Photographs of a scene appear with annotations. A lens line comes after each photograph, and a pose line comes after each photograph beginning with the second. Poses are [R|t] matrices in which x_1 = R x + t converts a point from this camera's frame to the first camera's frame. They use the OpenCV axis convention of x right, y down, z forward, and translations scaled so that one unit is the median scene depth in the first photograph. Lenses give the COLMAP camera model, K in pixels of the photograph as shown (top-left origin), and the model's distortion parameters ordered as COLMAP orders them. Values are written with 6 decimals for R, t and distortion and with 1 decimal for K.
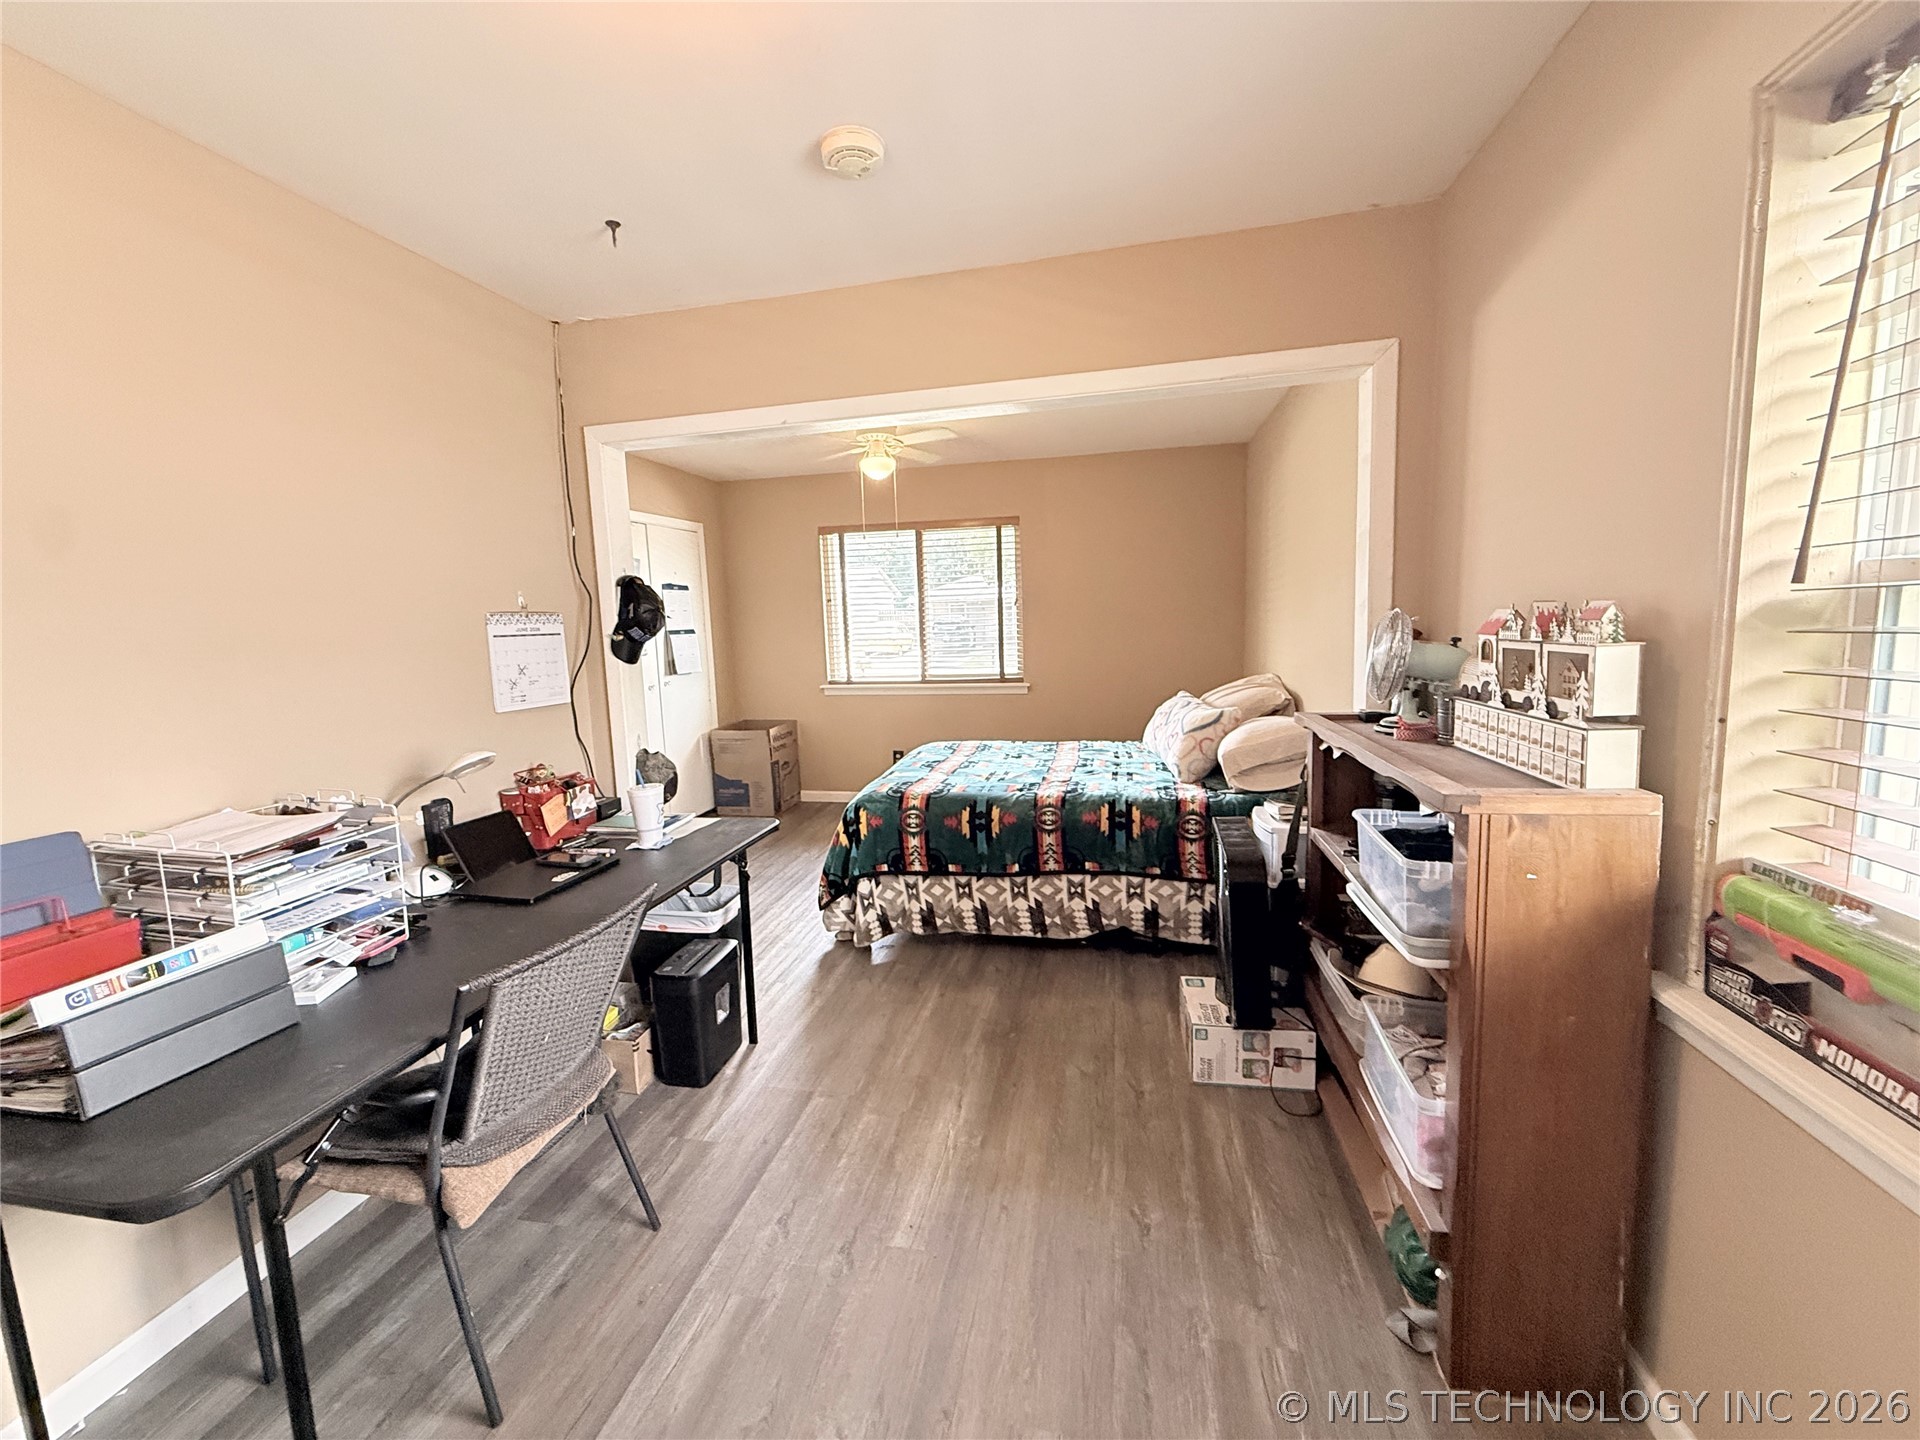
lens RADIAL K [[761.5, 0, 962.9], [0, 761.5, 717.8], [0, 0, 1]] dist [-0.003540, -0.000418]
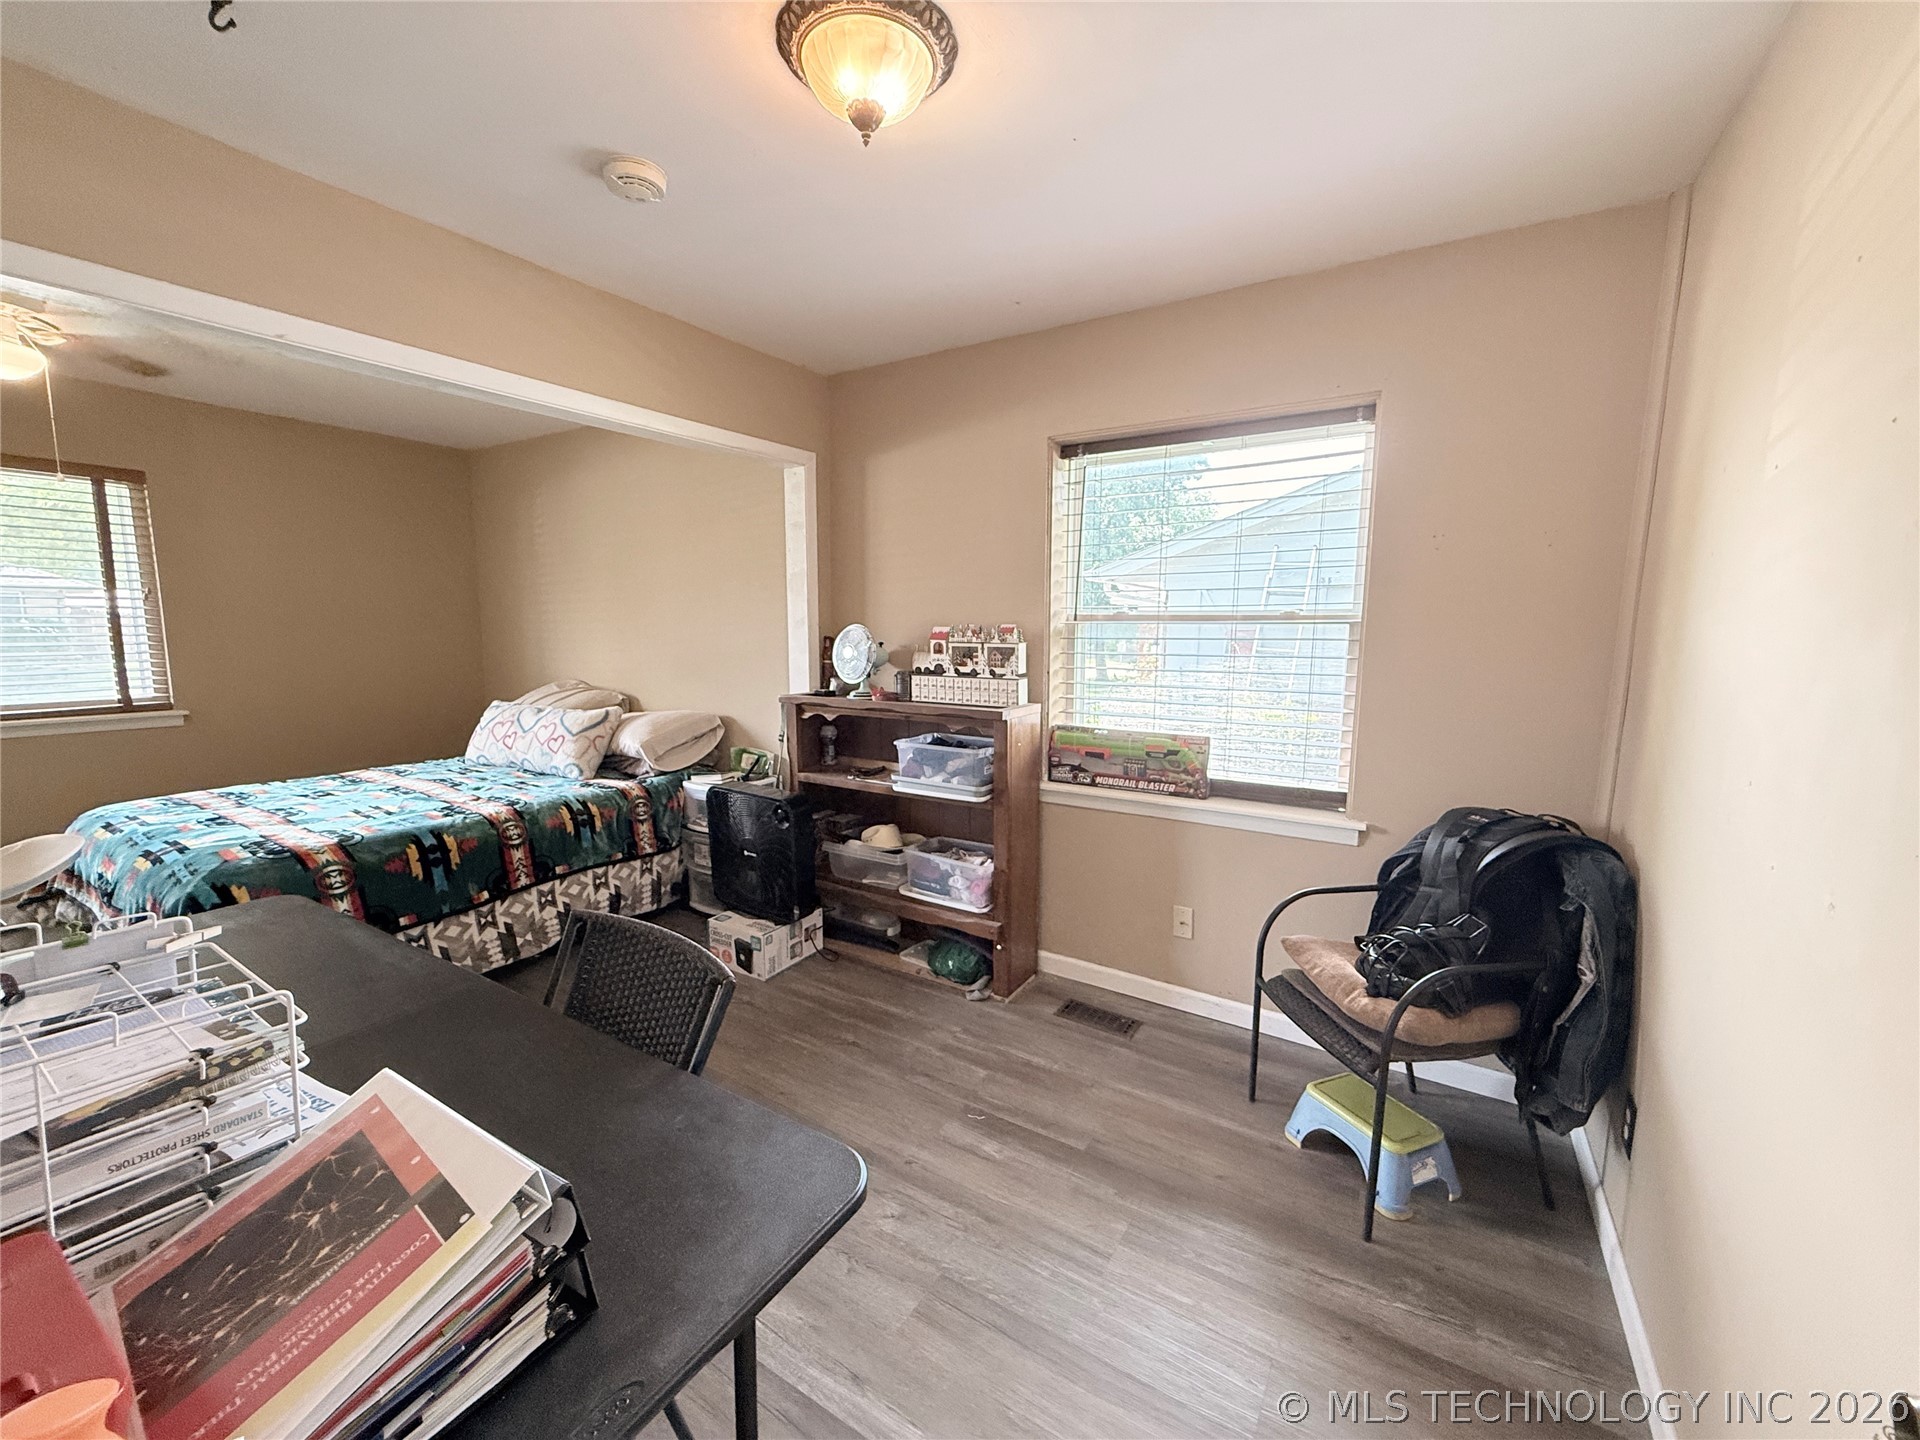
lens RADIAL K [[761.5, 0, 958.7], [0, 761.5, 715.6], [0, 0, 1]] dist [-0.003540, -0.000418]
pose [[0.350116, -0.078192, 0.933437, -0.566210], [0.100815, 0.993867, 0.045440, 0.000065], [-0.931265, 0.078195, 0.355851, 0.136772]]
